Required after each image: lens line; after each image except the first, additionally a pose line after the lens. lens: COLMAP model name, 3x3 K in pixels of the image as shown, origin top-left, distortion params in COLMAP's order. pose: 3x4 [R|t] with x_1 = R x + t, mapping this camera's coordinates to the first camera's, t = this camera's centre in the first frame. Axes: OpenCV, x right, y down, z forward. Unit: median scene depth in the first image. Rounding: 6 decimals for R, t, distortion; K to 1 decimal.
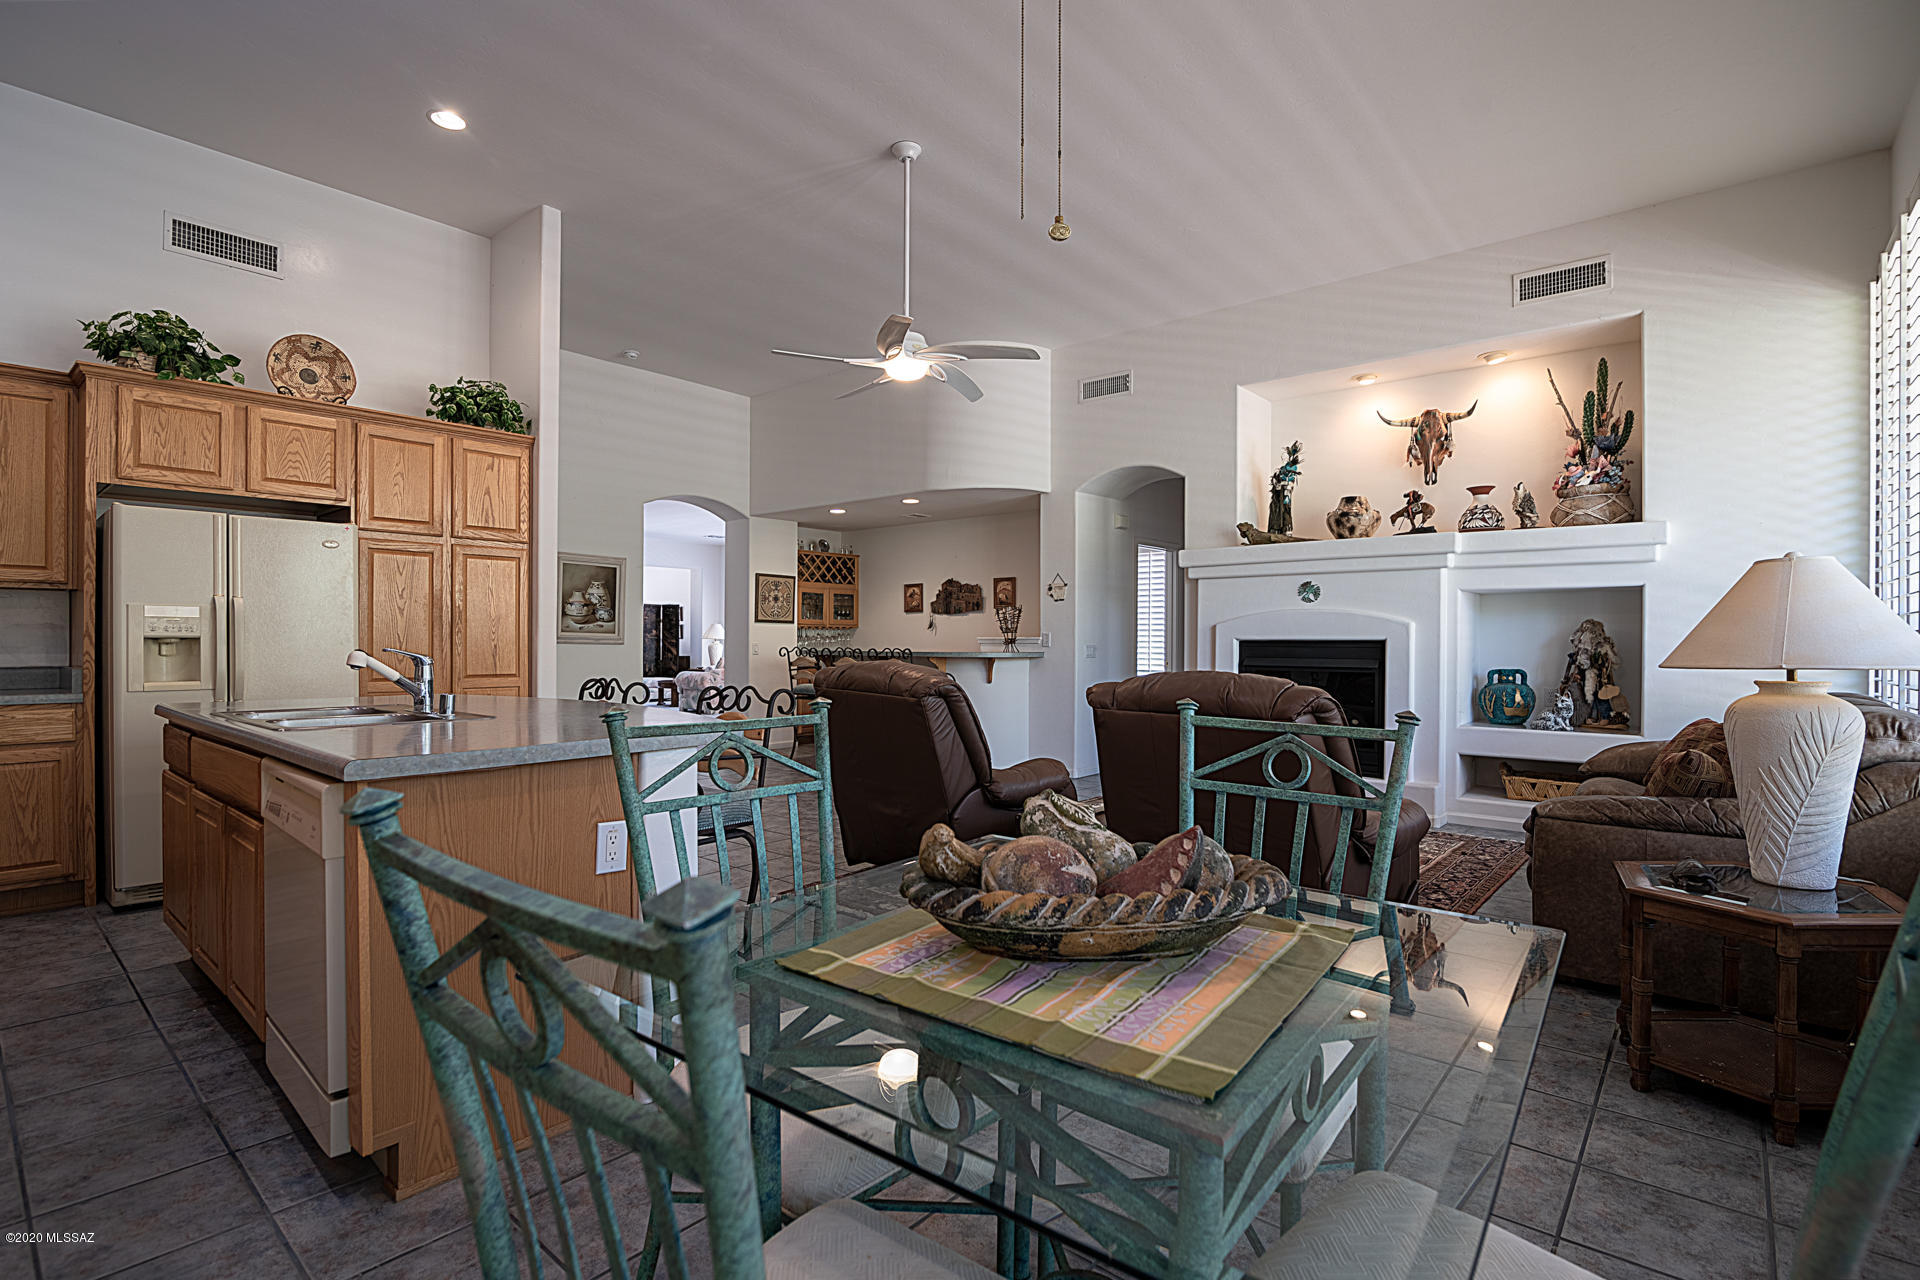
lens RADIAL K [[901.9, 0, 962.4], [0, 901.9, 648.7], [0, 0, 1]] dist [-0.020256, 0.000490]
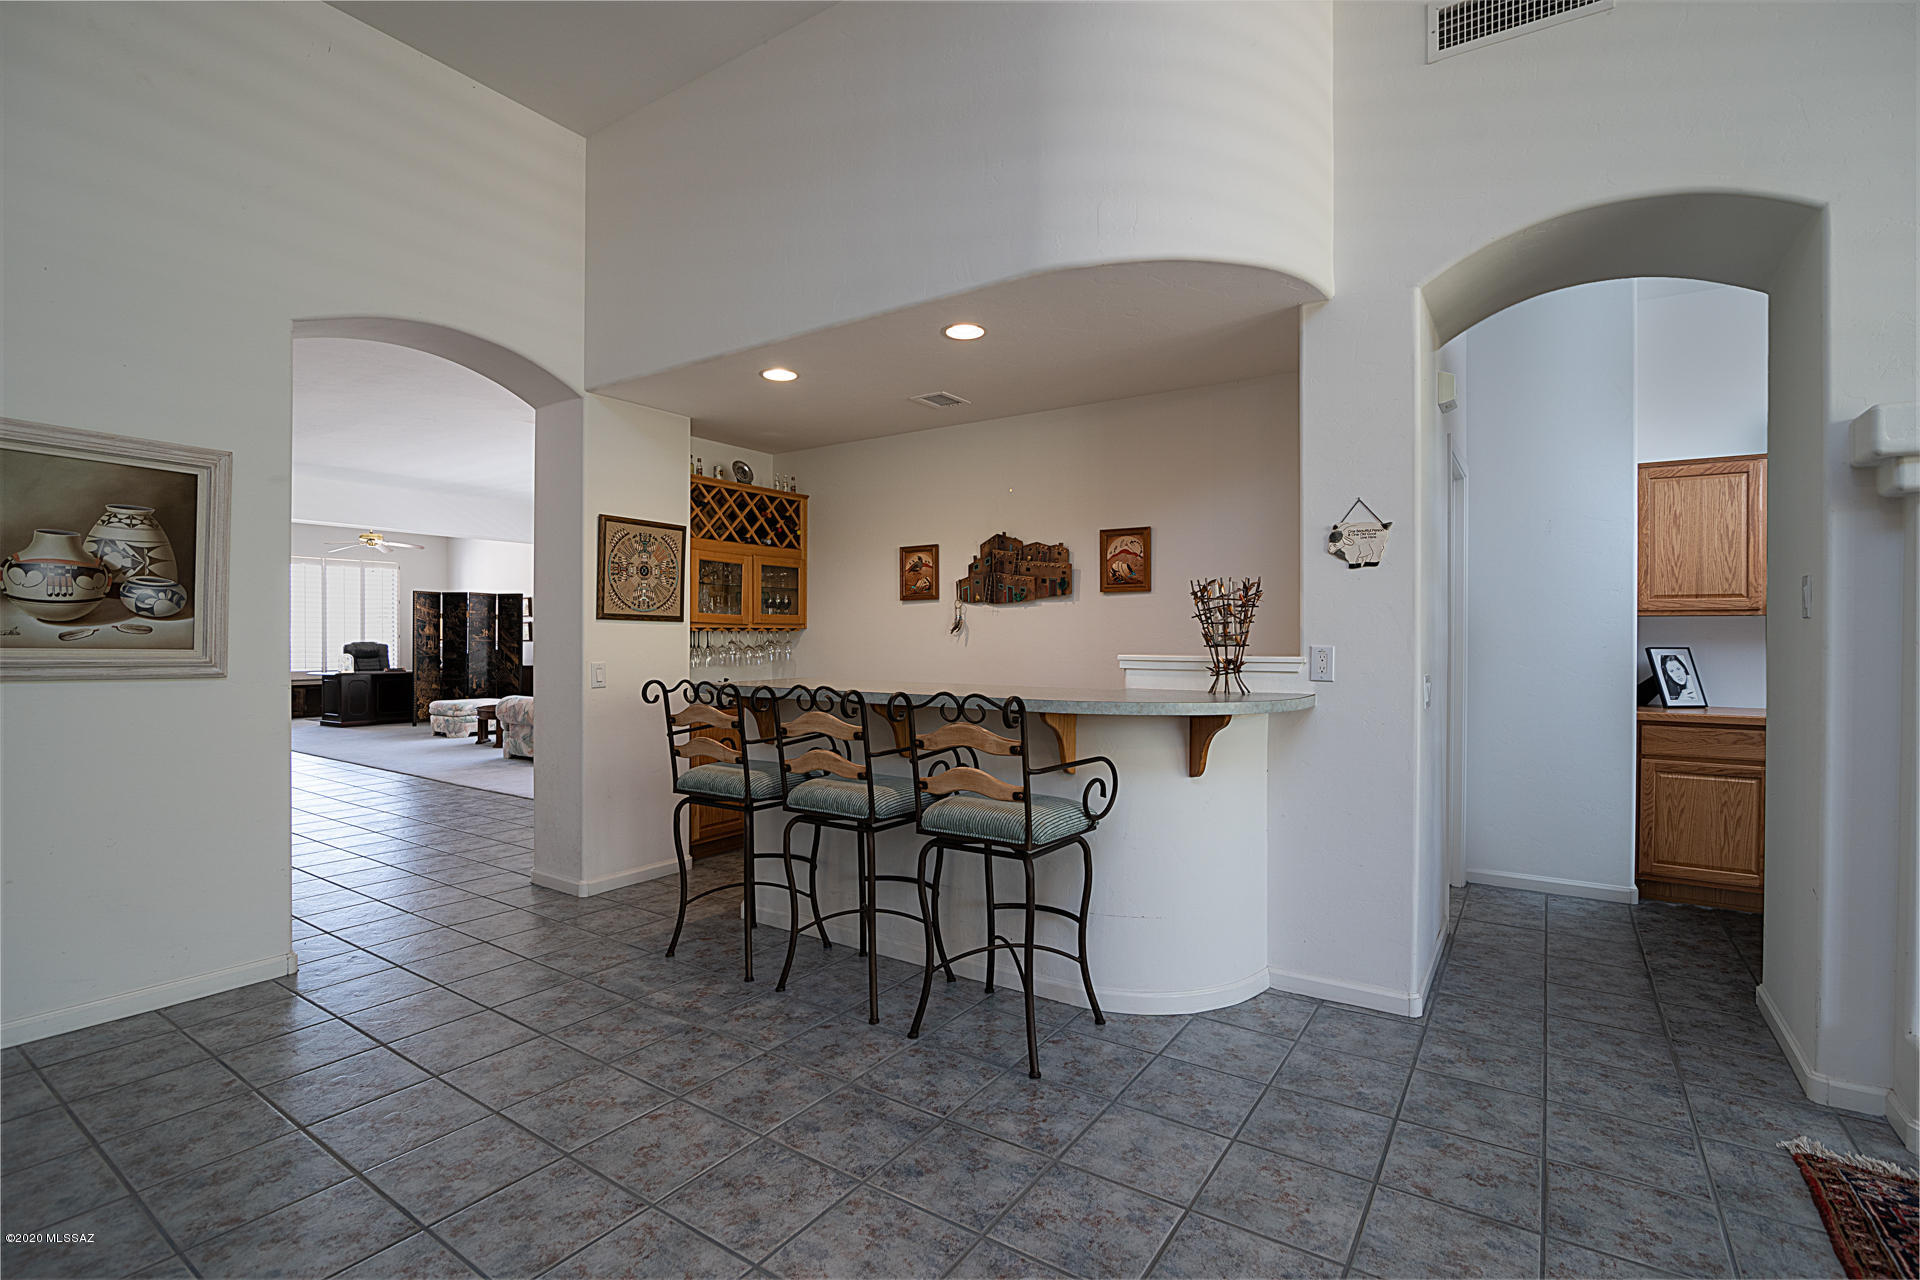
lens RADIAL K [[901.9, 0, 970.4], [0, 901.9, 646.8], [0, 0, 1]] dist [-0.020256, 0.000490]
pose [[0.993235, -0.002843, 0.116089, -0.088317], [0.002667, 0.999995, 0.001668, -0.014634], [-0.116093, -0.001347, 0.993237, 0.495260]]
